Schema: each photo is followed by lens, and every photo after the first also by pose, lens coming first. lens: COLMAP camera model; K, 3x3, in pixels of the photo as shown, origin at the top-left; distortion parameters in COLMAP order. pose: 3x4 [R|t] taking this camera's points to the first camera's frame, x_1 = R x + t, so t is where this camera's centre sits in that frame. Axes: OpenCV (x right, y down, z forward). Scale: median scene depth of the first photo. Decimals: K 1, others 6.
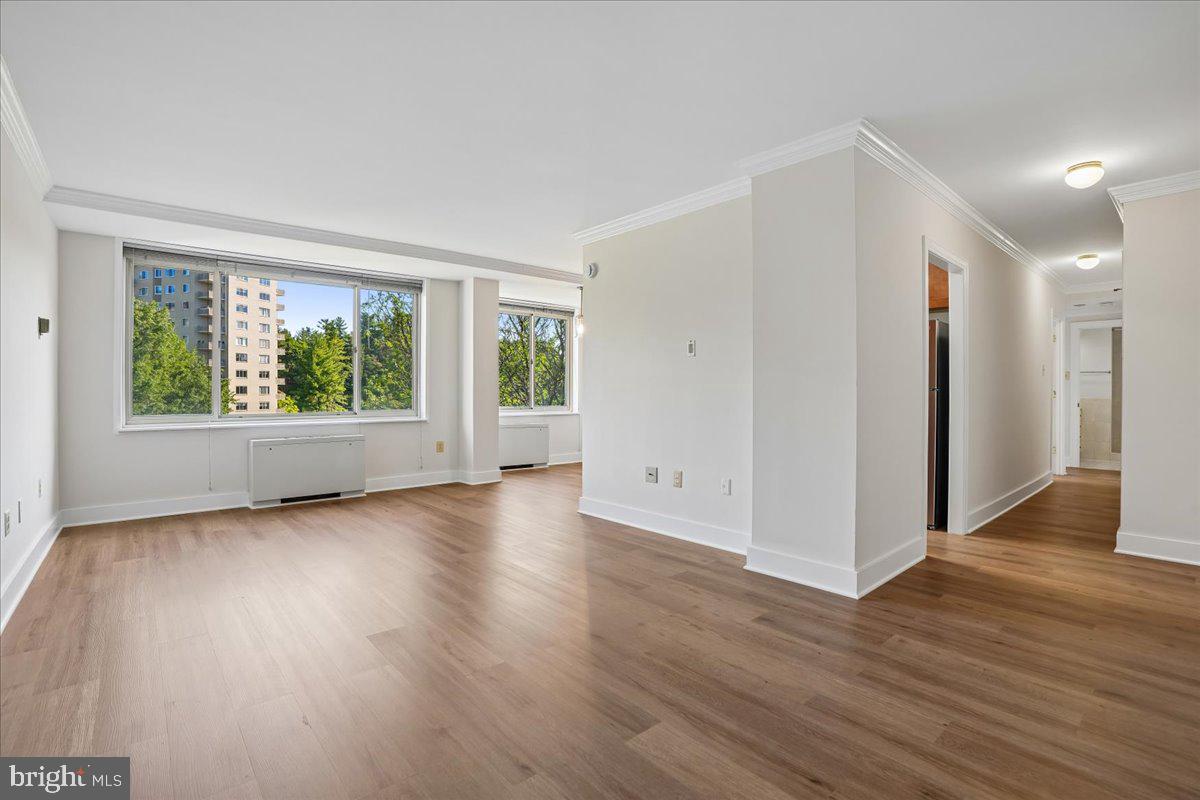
lens RADIAL K [[547.7, 0, 625.9], [0, 547.7, 396.3], [0, 0, 1]] dist [-0.021652, 0.004246]
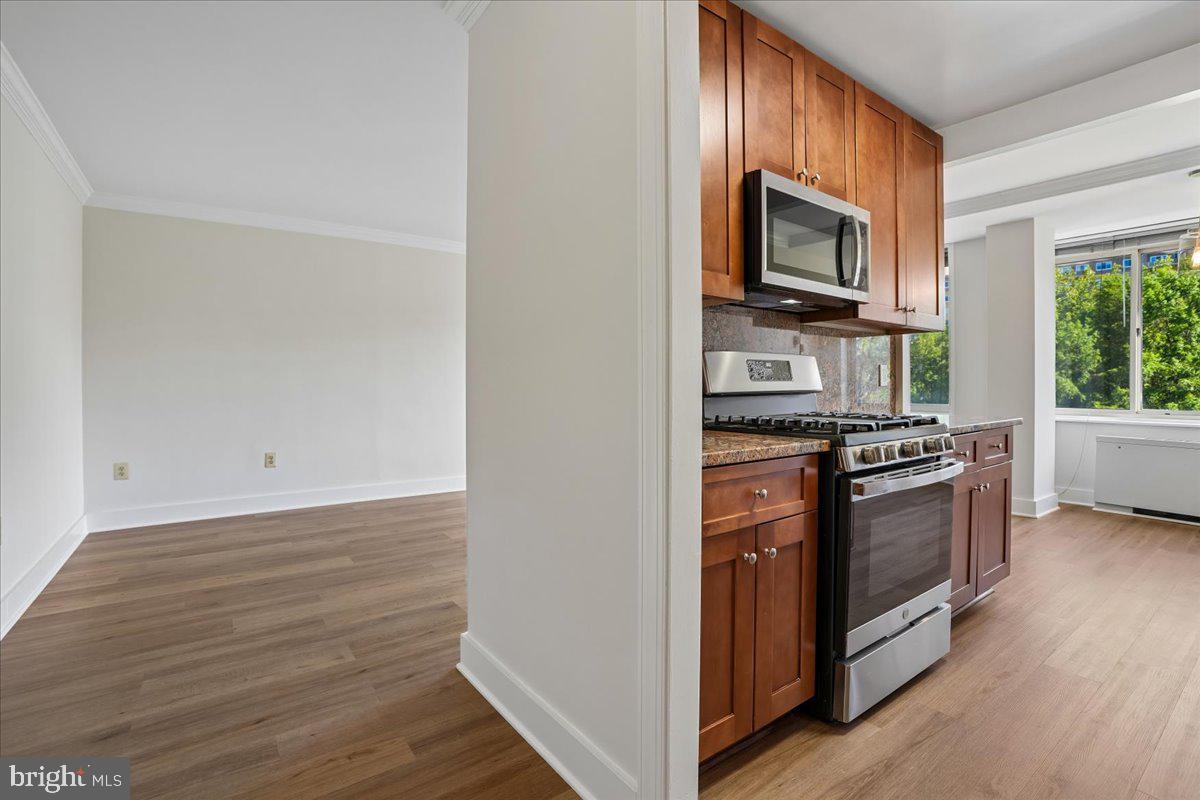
lens RADIAL K [[547.7, 0, 637.0], [0, 547.7, 390.4], [0, 0, 1]] dist [-0.021652, 0.004246]
pose [[-0.088233, 0.007662, -0.996070, 1.469839], [0.005247, 0.999960, 0.007227, -0.021676], [0.996086, -0.004589, -0.088270, 1.678643]]
